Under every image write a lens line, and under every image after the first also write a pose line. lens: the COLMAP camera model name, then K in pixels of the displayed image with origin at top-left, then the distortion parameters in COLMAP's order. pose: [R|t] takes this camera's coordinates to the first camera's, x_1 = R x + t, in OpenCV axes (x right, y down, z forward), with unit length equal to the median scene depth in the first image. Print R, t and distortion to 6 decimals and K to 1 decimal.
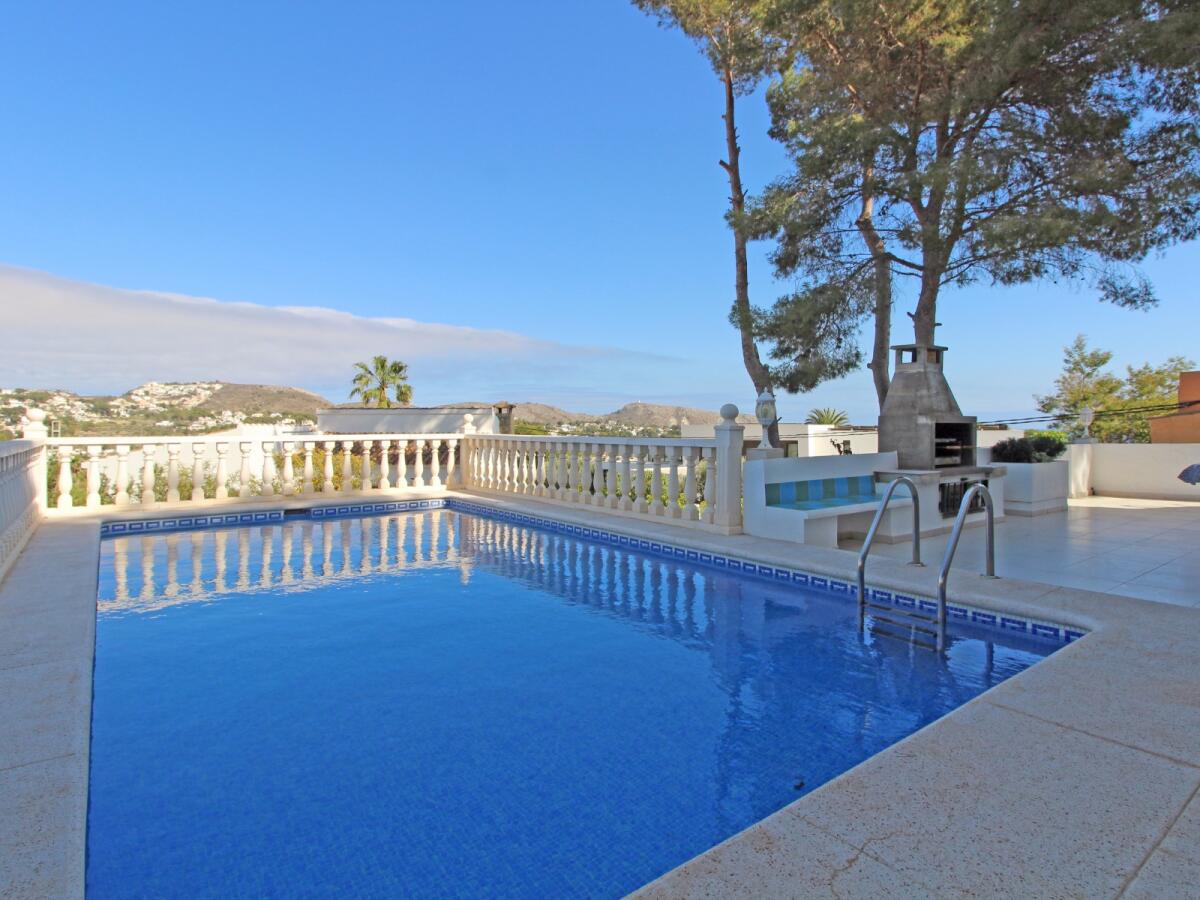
lens RADIAL K [[634.5, 0, 603.6], [0, 634.5, 445.4], [0, 0, 1]] dist [0.021908, -0.027159]
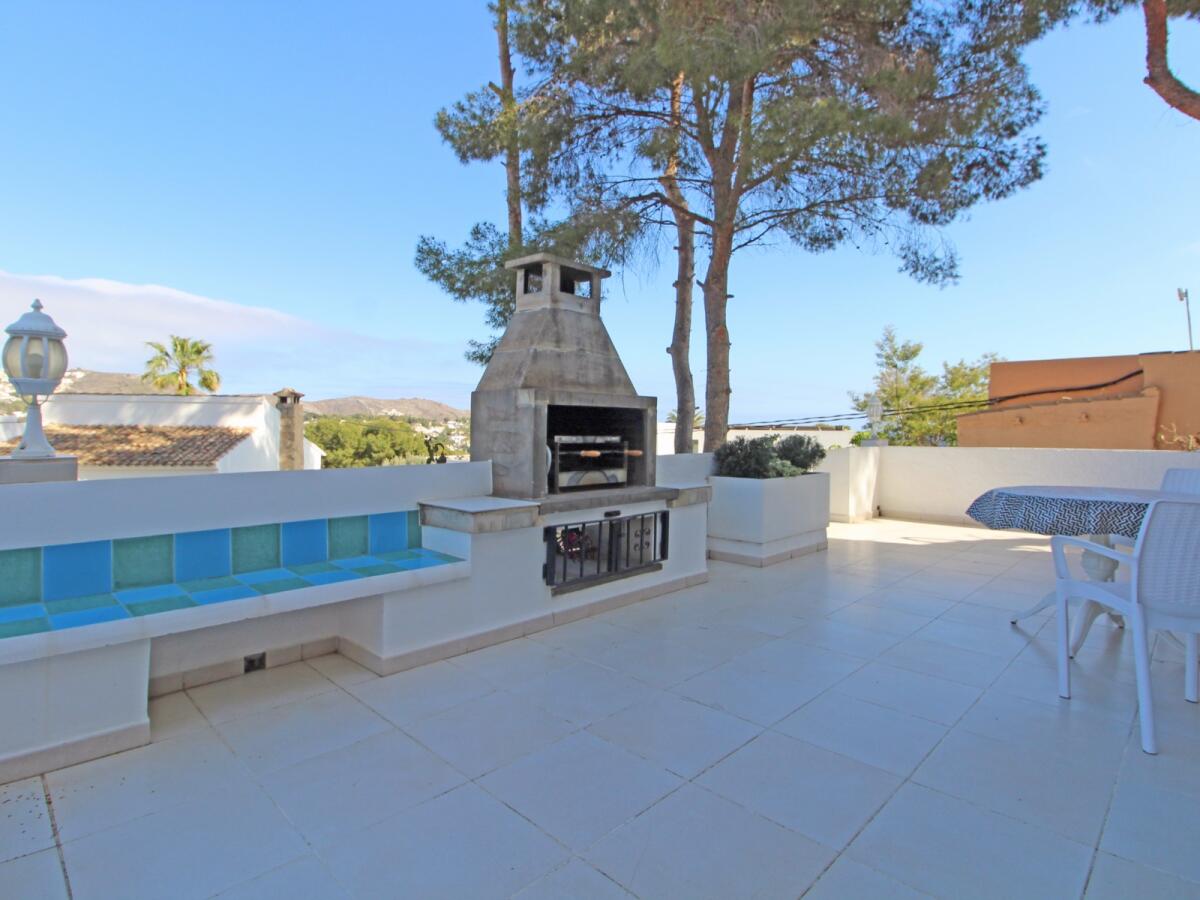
lens RADIAL K [[611.5, 0, 642.1], [0, 611.5, 444.8], [0, 0, 1]] dist [0.002655, 0.000789]
pose [[0.978279, 0.006935, 0.207174, 0.292969], [-0.007308, 0.999973, 0.001036, -0.002658], [-0.207161, -0.002528, 0.978304, 0.302830]]
